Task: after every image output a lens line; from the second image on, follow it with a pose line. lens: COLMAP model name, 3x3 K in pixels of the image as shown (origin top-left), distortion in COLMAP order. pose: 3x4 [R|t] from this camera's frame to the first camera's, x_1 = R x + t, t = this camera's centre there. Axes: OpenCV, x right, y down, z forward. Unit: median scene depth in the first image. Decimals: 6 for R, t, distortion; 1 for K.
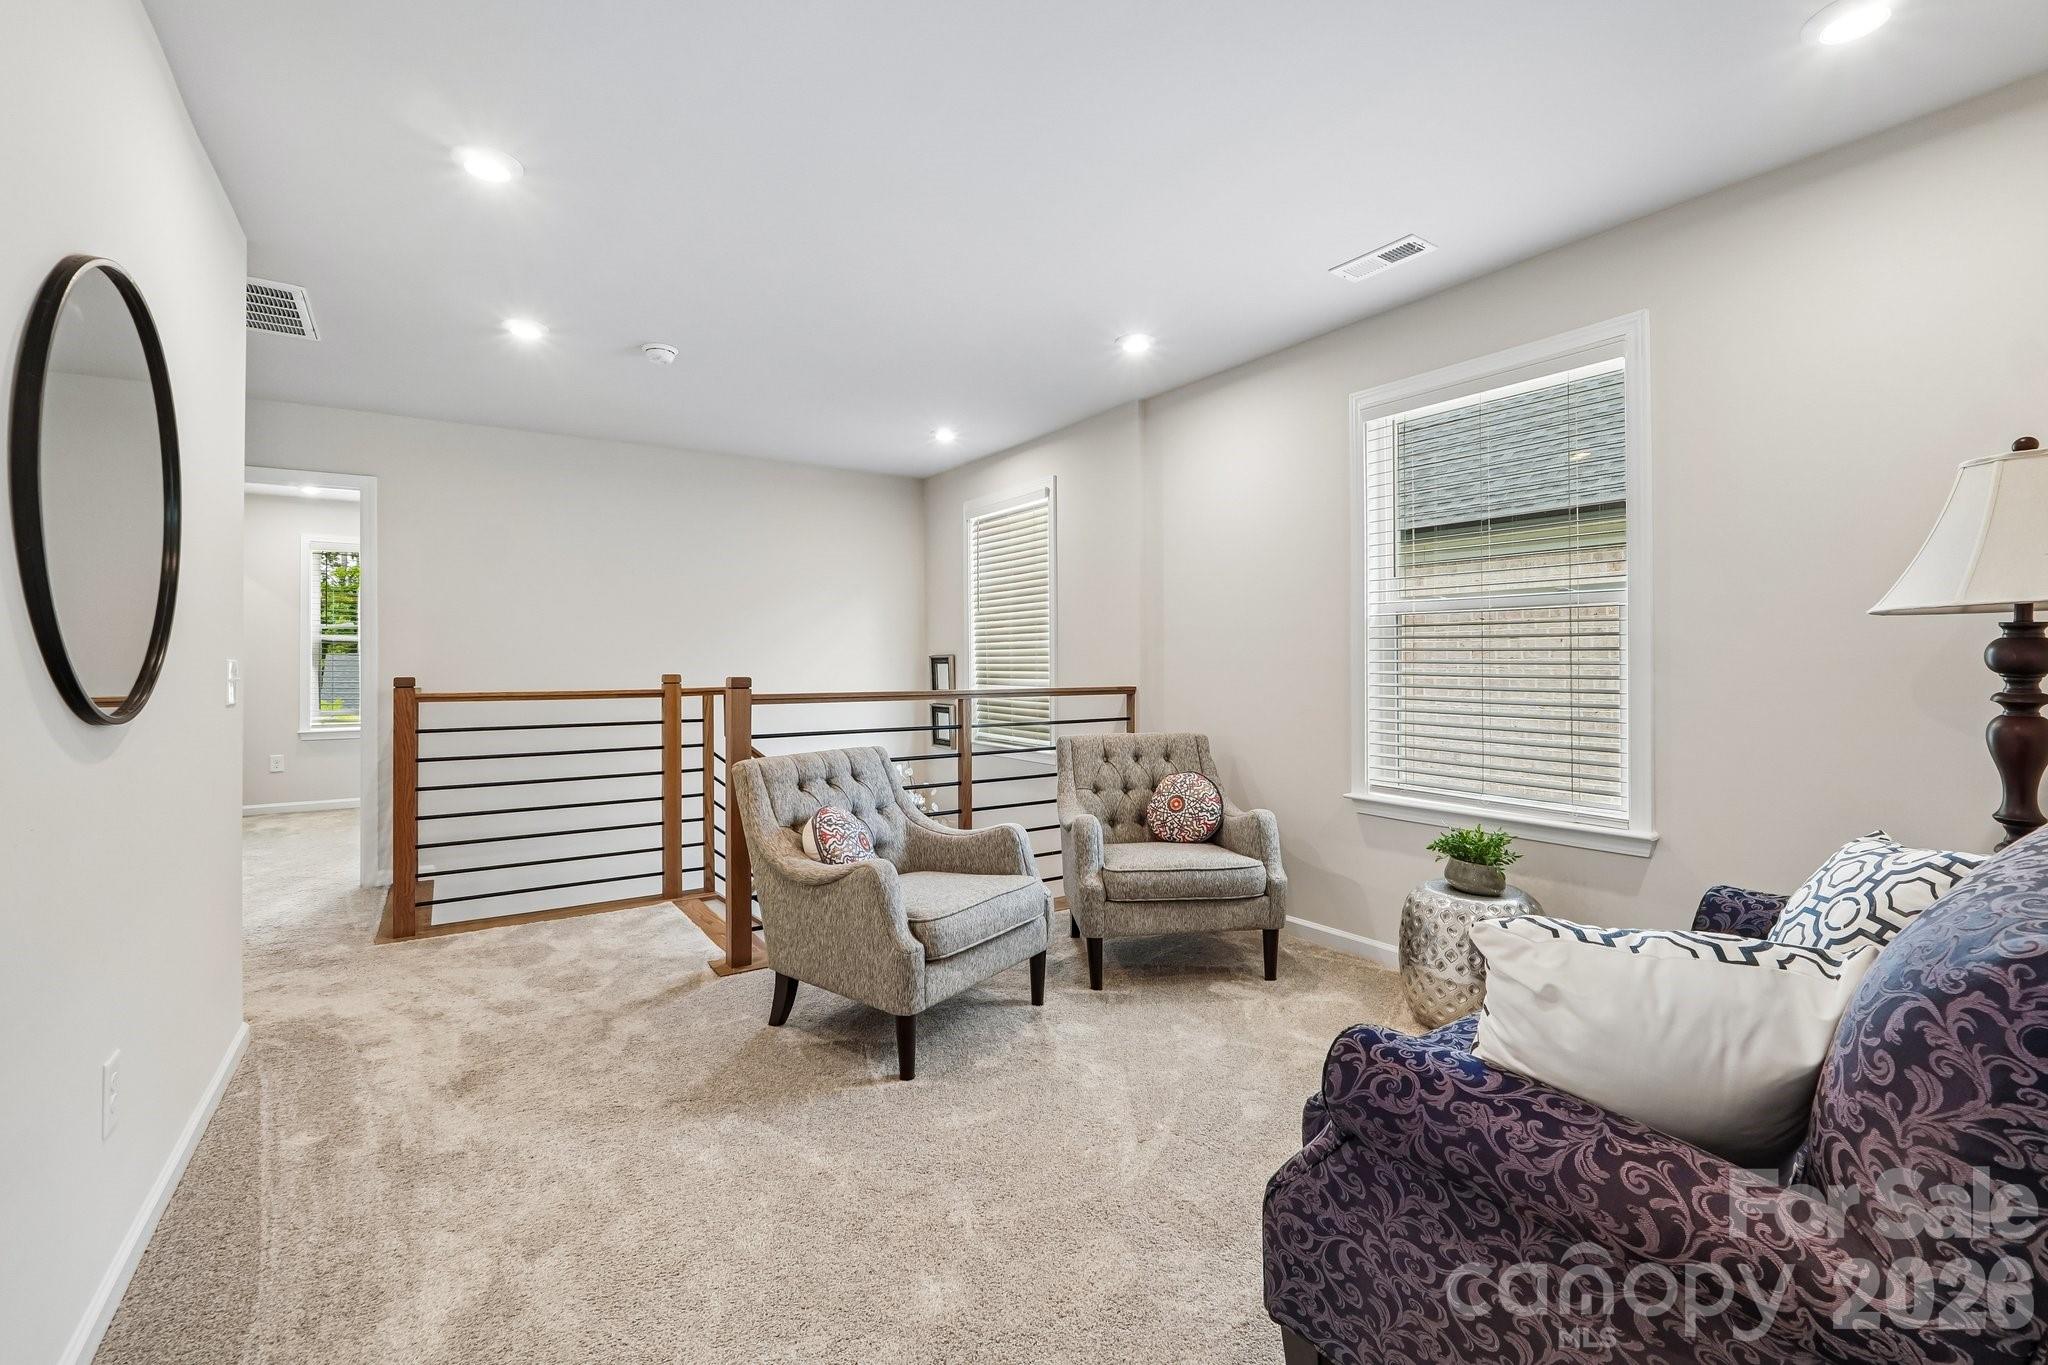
lens RADIAL K [[872.8, 0, 1015.6], [0, 872.8, 665.9], [0, 0, 1]] dist [-0.004164, 0.000905]
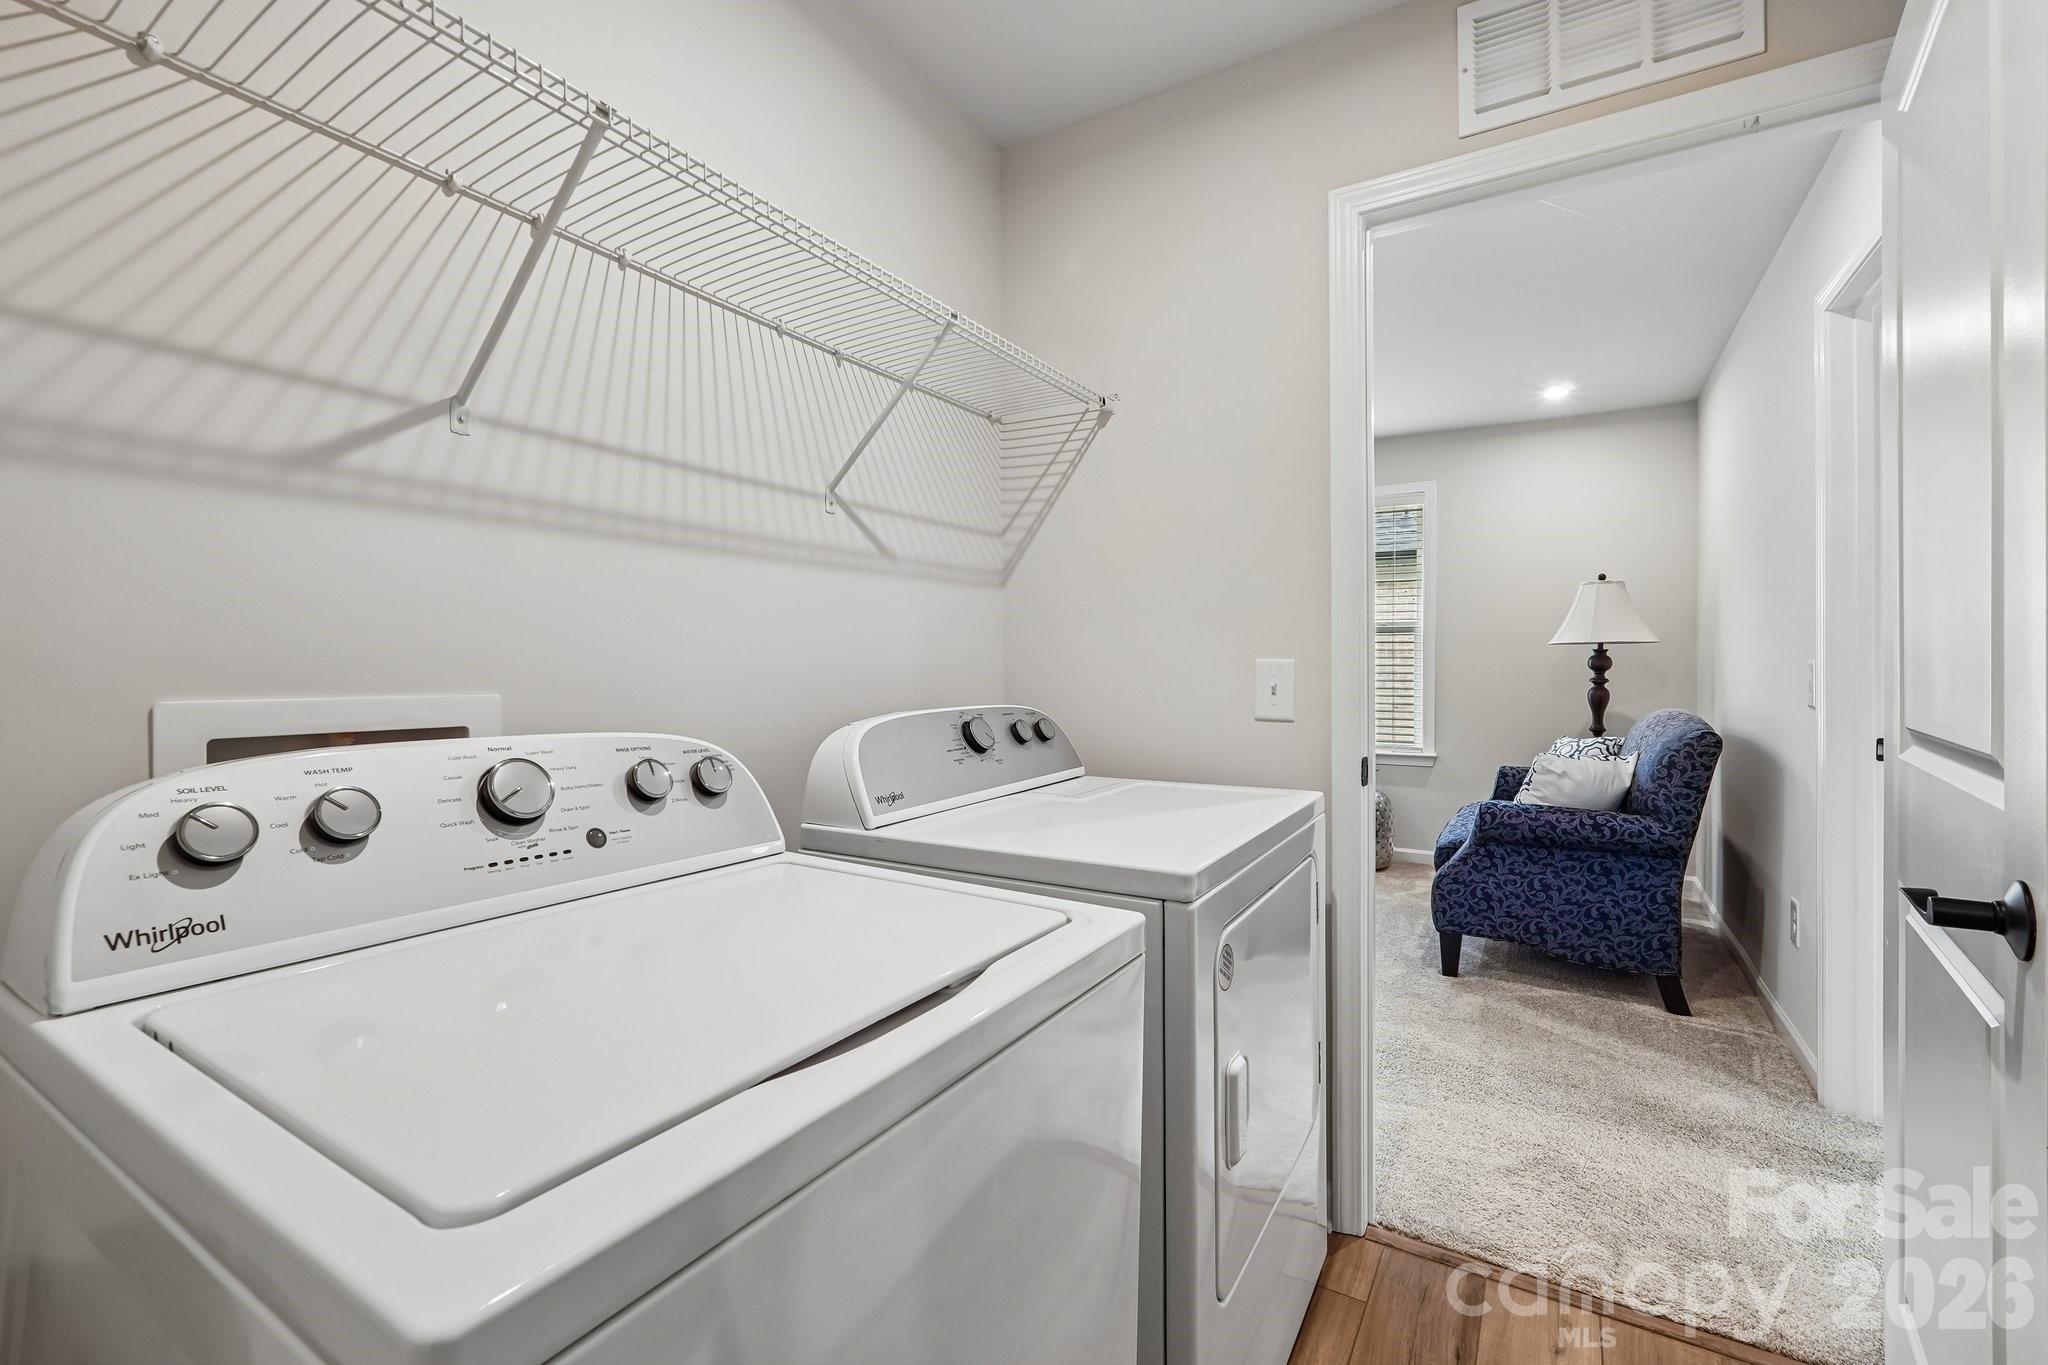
lens RADIAL K [[872.8, 0, 1020.0], [0, 872.8, 664.1], [0, 0, 1]] dist [-0.004164, 0.000905]
pose [[0.909889, 0.003851, 0.414833, -2.058605], [-0.003592, 0.999993, -0.001405, 0.001641], [-0.414836, -0.000211, 0.909896, -0.851526]]
